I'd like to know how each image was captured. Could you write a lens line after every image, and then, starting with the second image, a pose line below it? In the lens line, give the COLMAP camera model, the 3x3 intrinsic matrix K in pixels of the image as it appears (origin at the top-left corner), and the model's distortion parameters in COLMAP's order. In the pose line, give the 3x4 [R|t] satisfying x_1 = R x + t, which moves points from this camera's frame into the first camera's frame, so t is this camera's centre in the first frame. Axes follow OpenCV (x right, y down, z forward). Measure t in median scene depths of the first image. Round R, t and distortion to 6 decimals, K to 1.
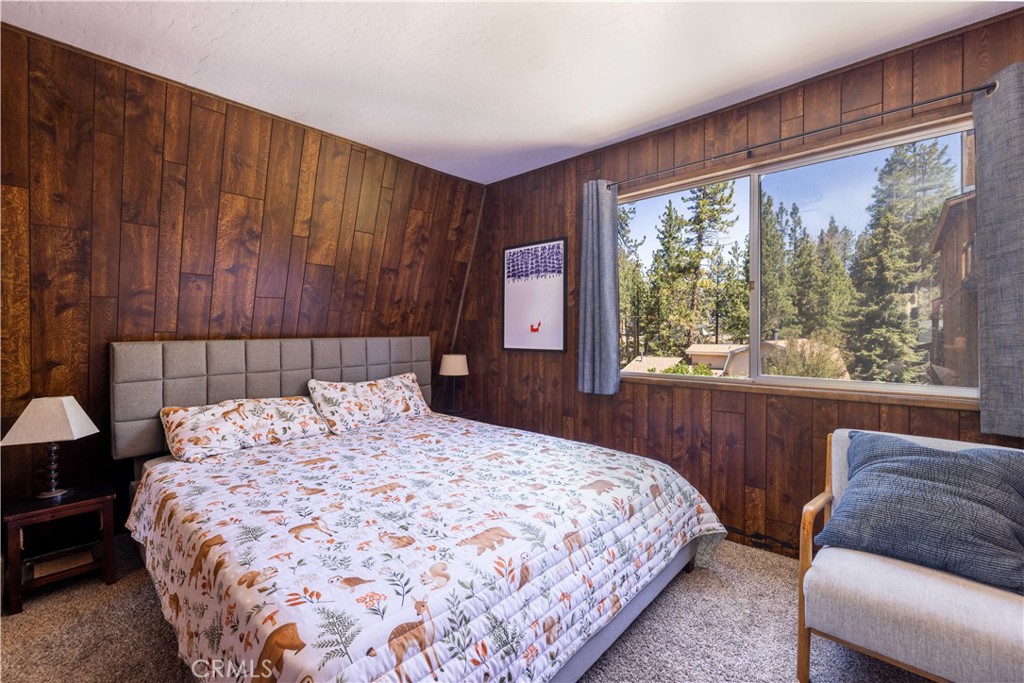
lens RADIAL K [[431.5, 0, 491.1], [0, 431.5, 337.6], [0, 0, 1]] dist [-0.001715, 0.000165]
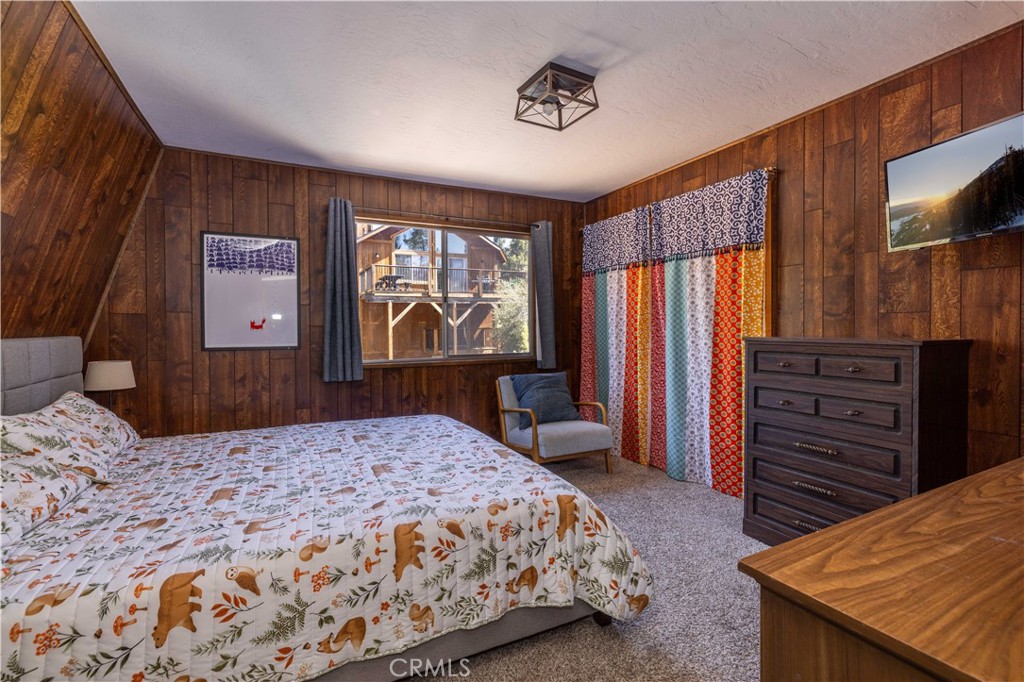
lens RADIAL K [[431.5, 0, 491.1], [0, 431.5, 337.1], [0, 0, 1]] dist [-0.001715, 0.000165]
pose [[0.383824, -0.019150, 0.923208, -0.593709], [0.017543, 0.999756, 0.013445, 0.000864], [-0.923240, 0.011035, 0.384066, 0.160508]]
